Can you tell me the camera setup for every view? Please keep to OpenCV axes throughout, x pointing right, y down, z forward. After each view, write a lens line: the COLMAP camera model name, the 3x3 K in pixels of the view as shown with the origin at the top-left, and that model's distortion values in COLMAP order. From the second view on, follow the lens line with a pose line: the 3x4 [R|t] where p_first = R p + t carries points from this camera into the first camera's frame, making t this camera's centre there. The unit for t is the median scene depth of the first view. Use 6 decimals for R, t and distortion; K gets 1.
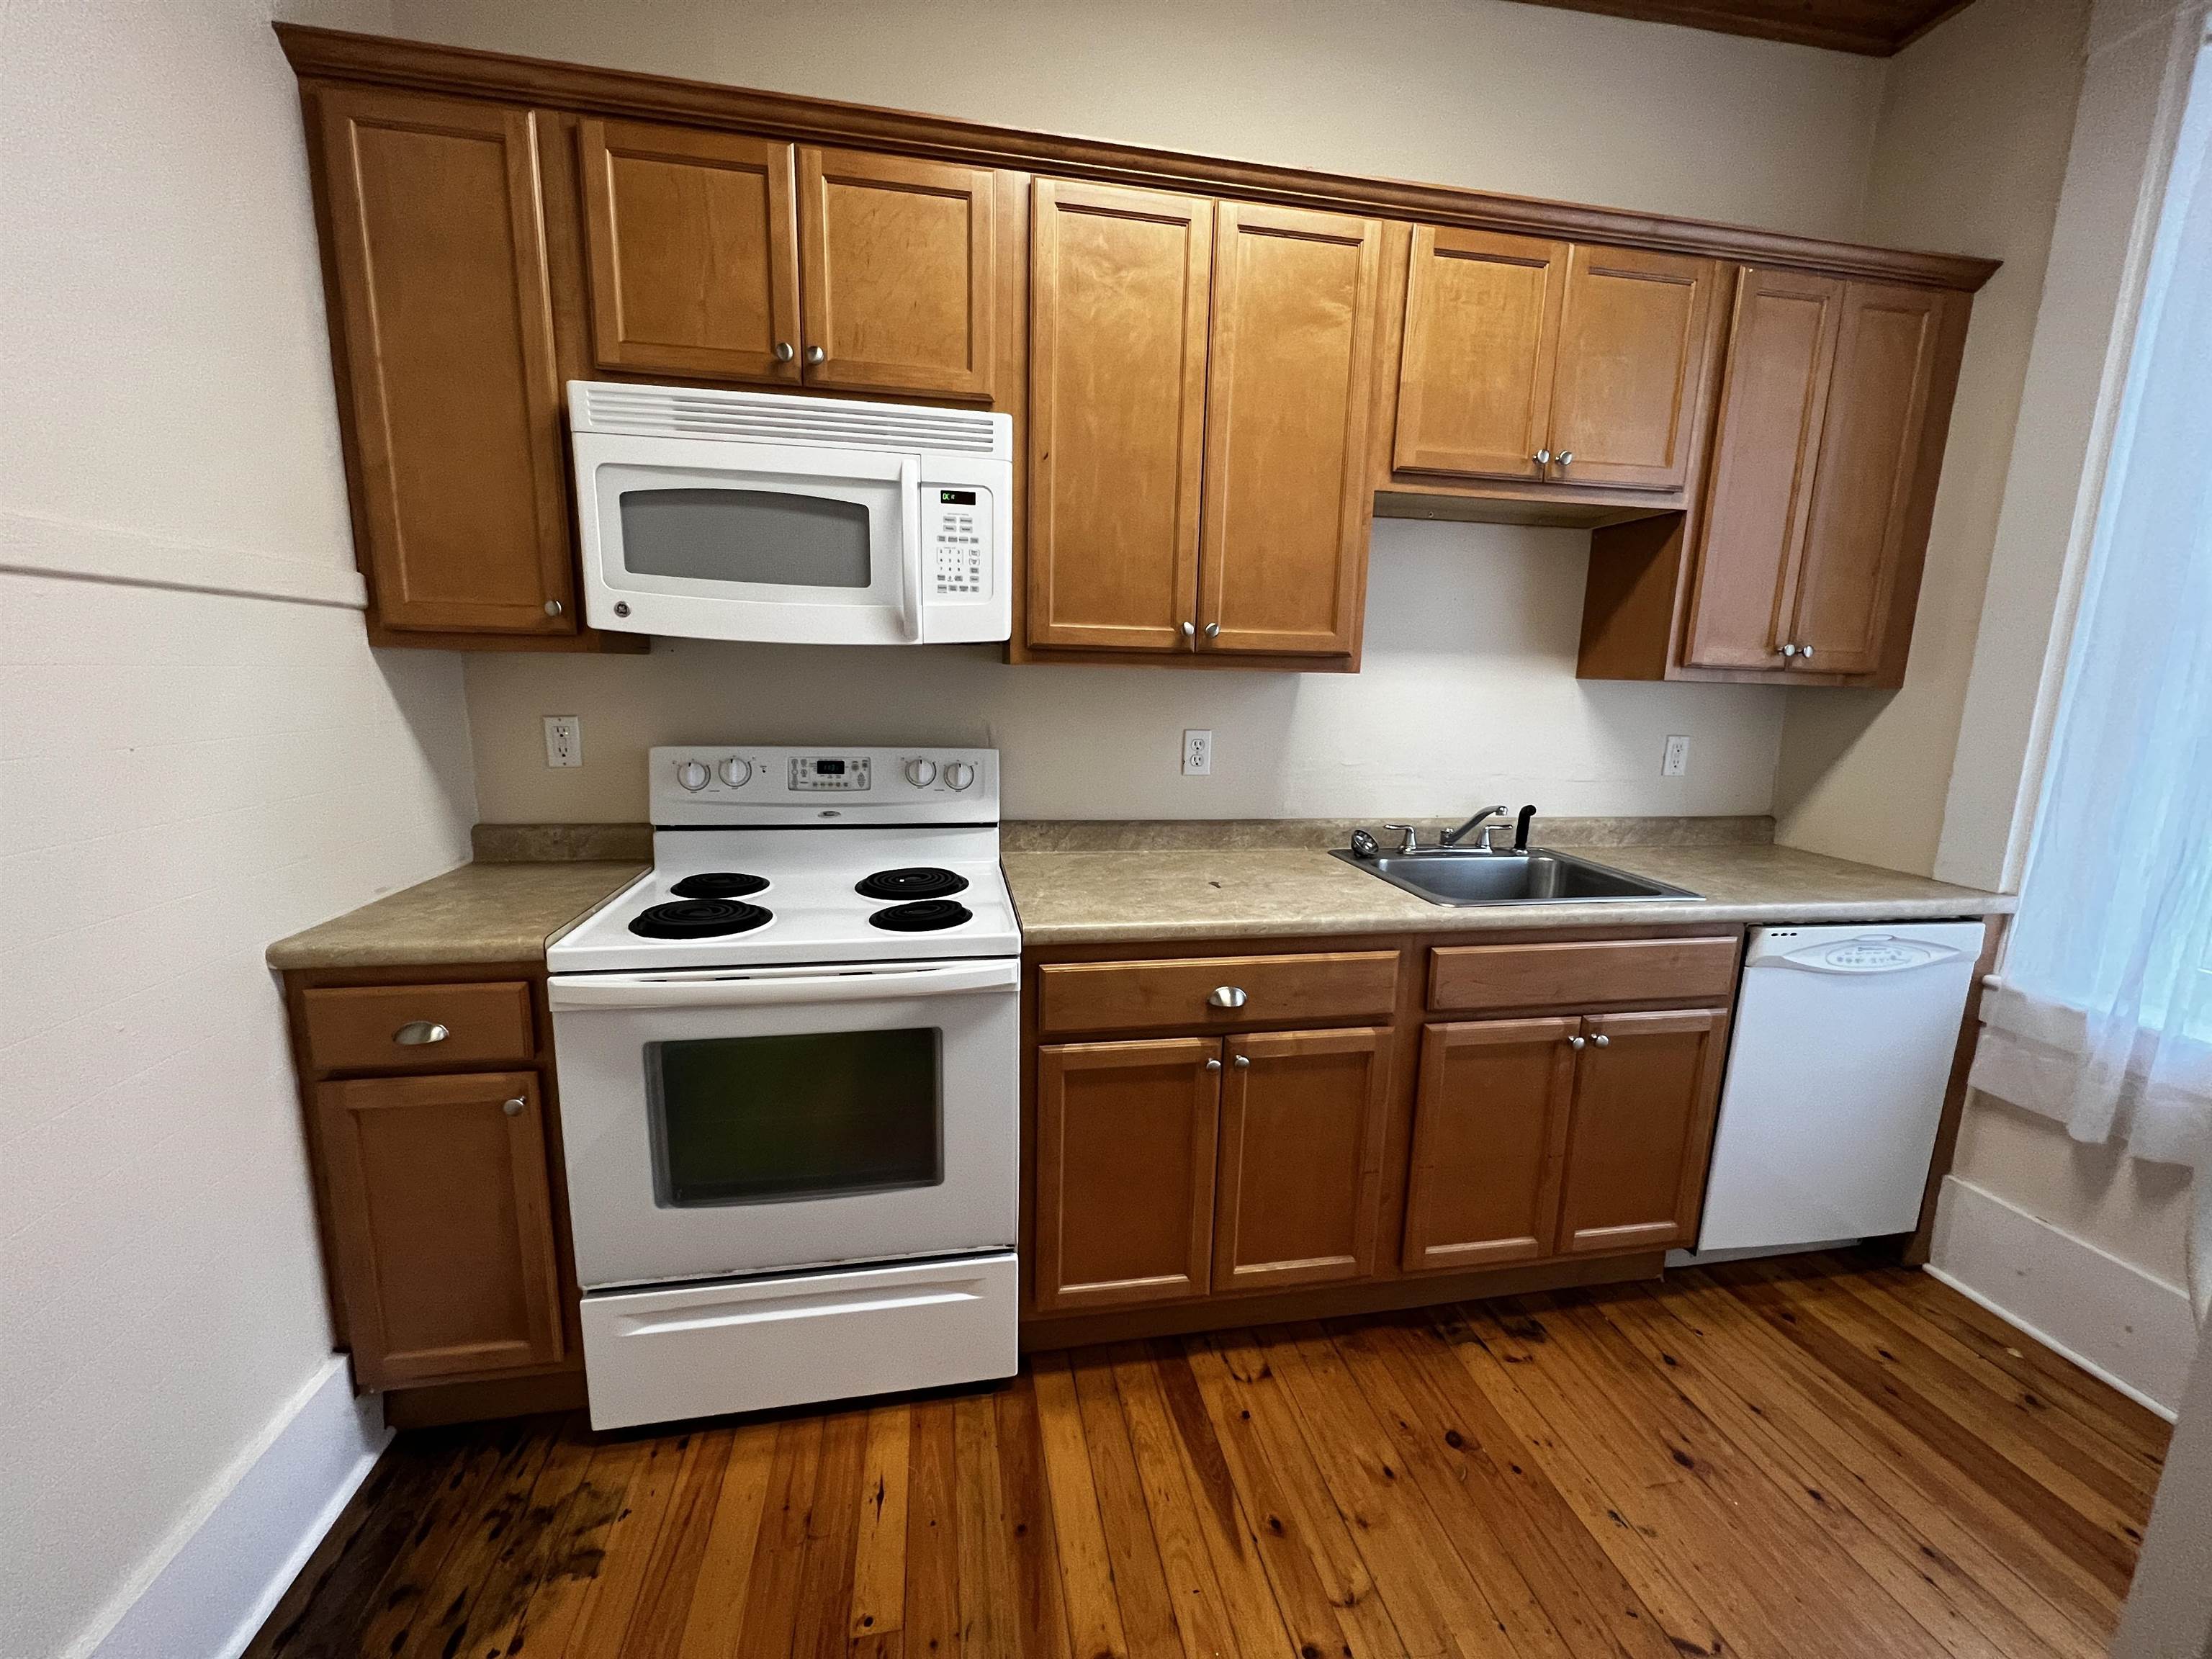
lens RADIAL K [[880.3, 0, 1106.4], [0, 880.3, 832.0], [0, 0, 1]] dist [-0.001925, -0.000039]
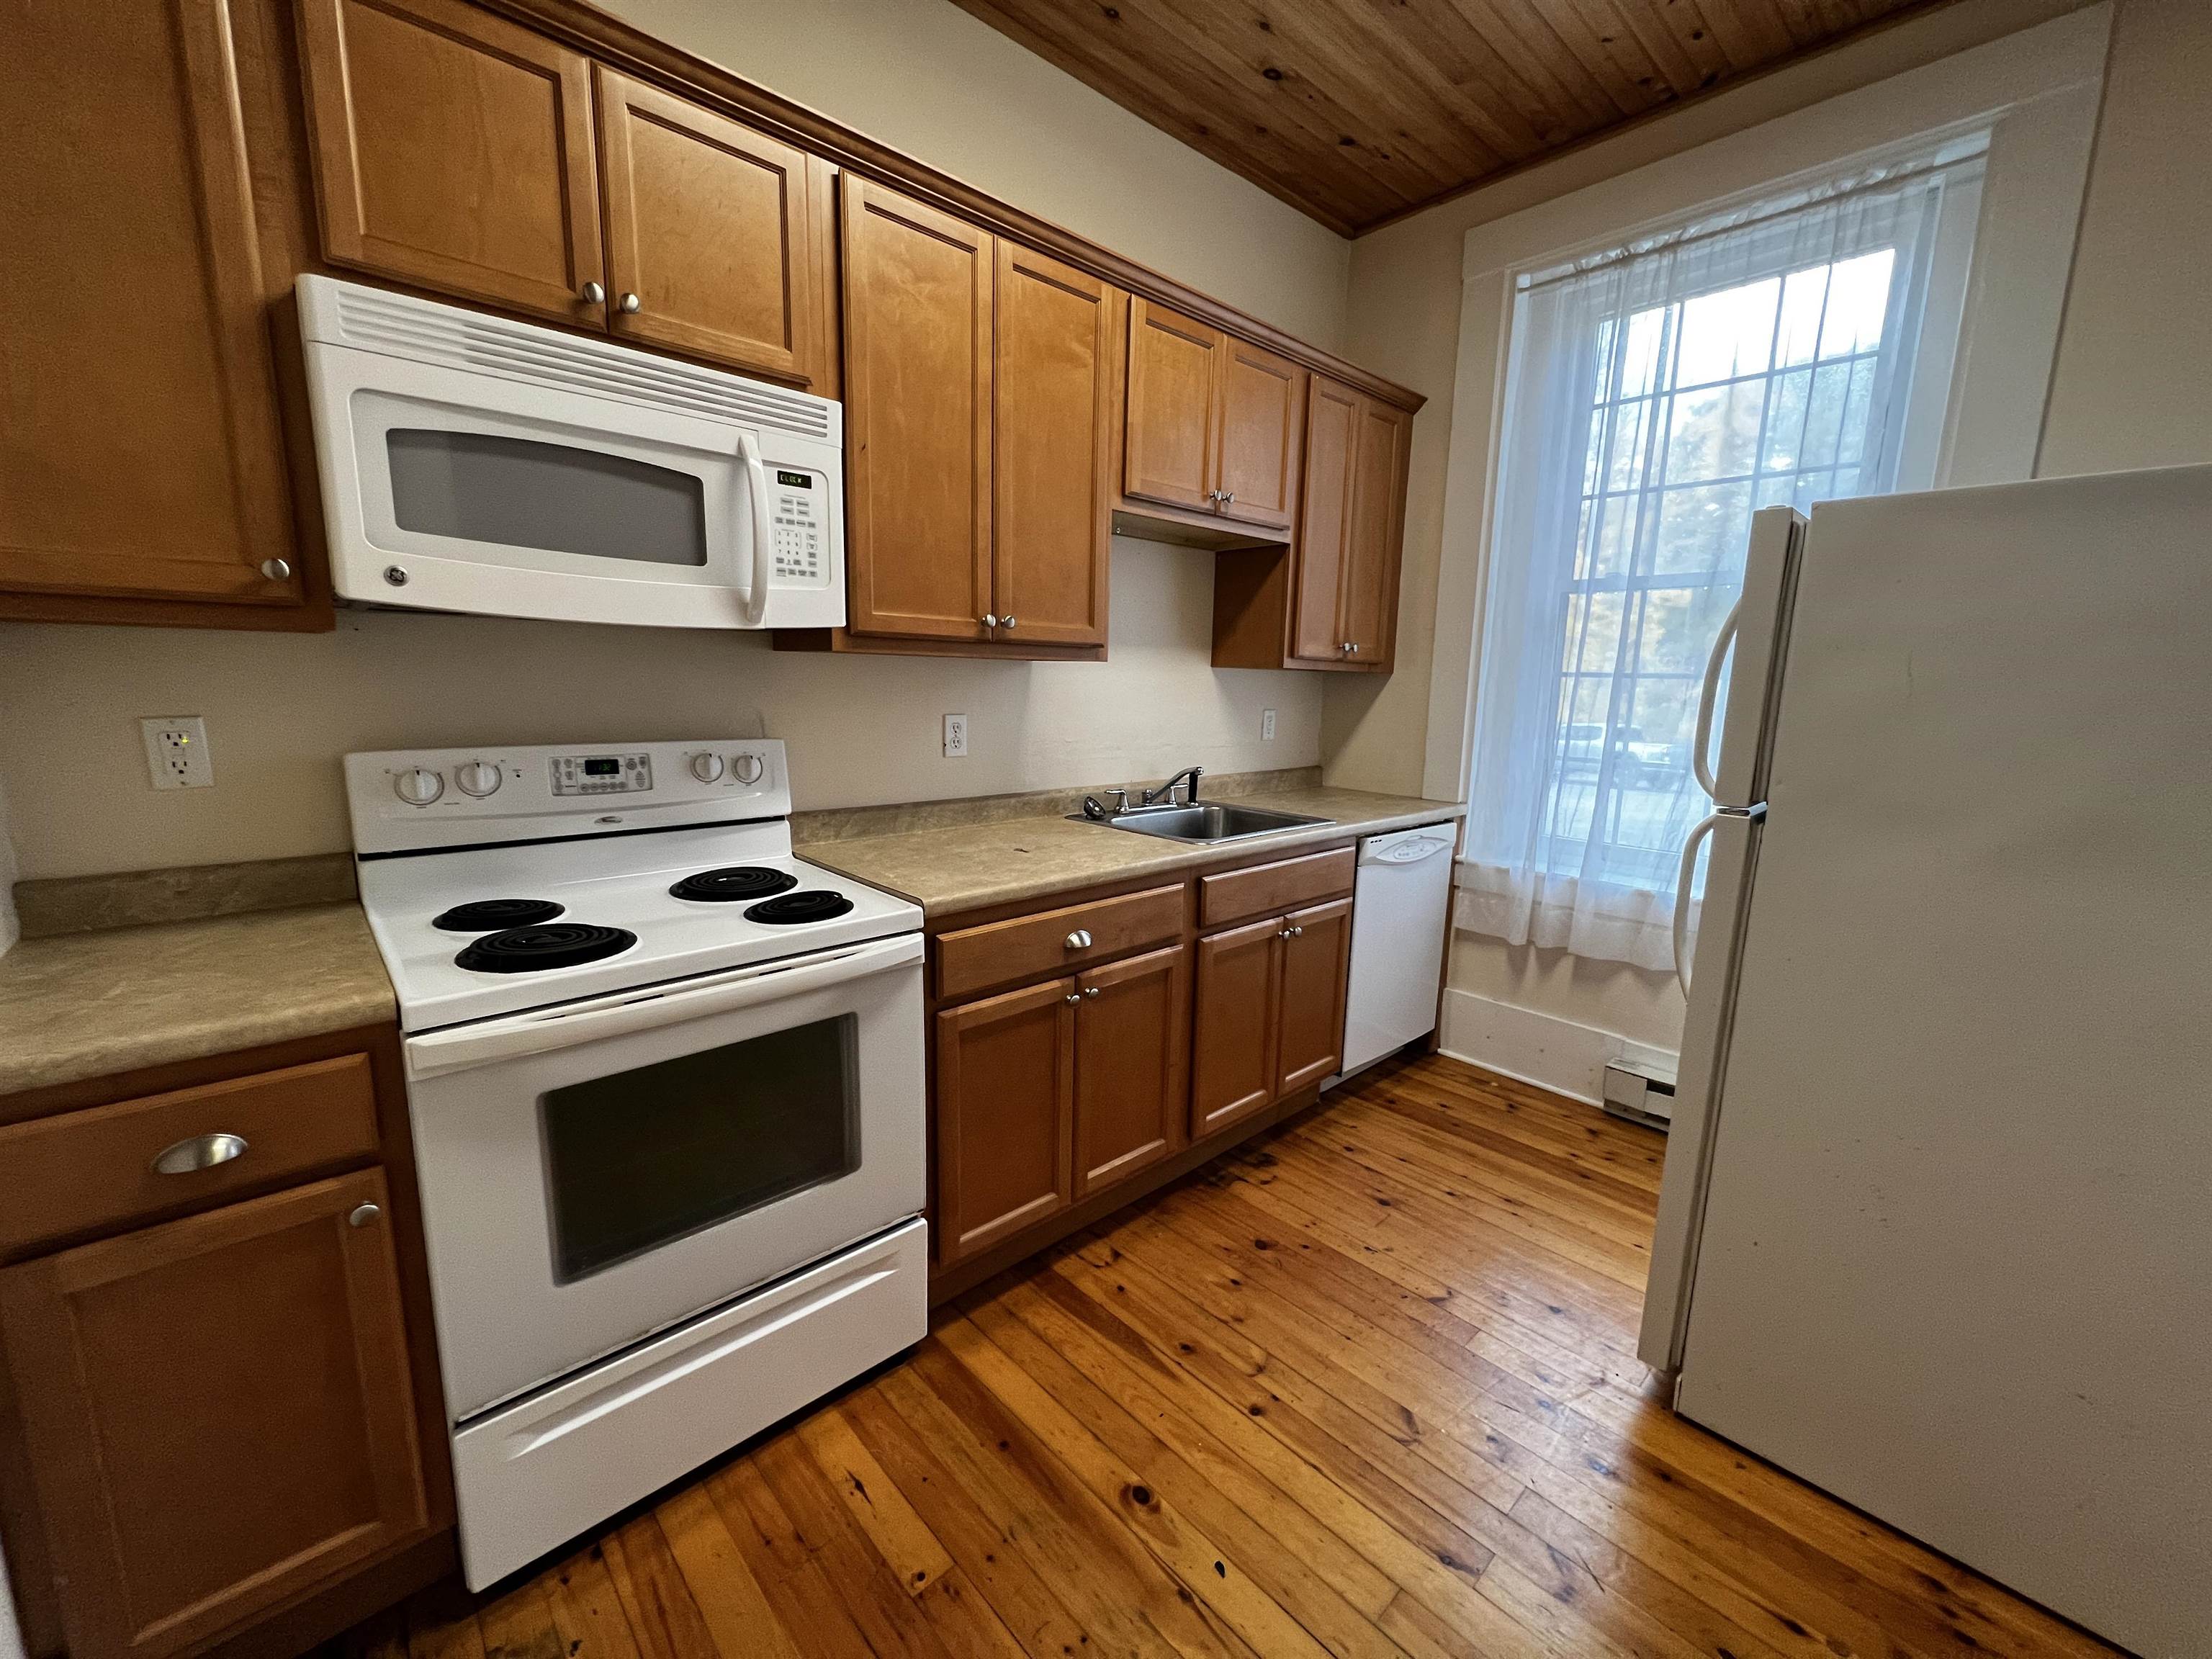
lens RADIAL K [[880.3, 0, 1106.4], [0, 880.3, 832.0], [0, 0, 1]] dist [-0.001925, -0.000039]
pose [[0.844377, -0.097892, 0.526730, -0.411593], [0.094084, 0.994980, 0.034093, 0.009650], [-0.527424, 0.020769, 0.849348, -0.008244]]
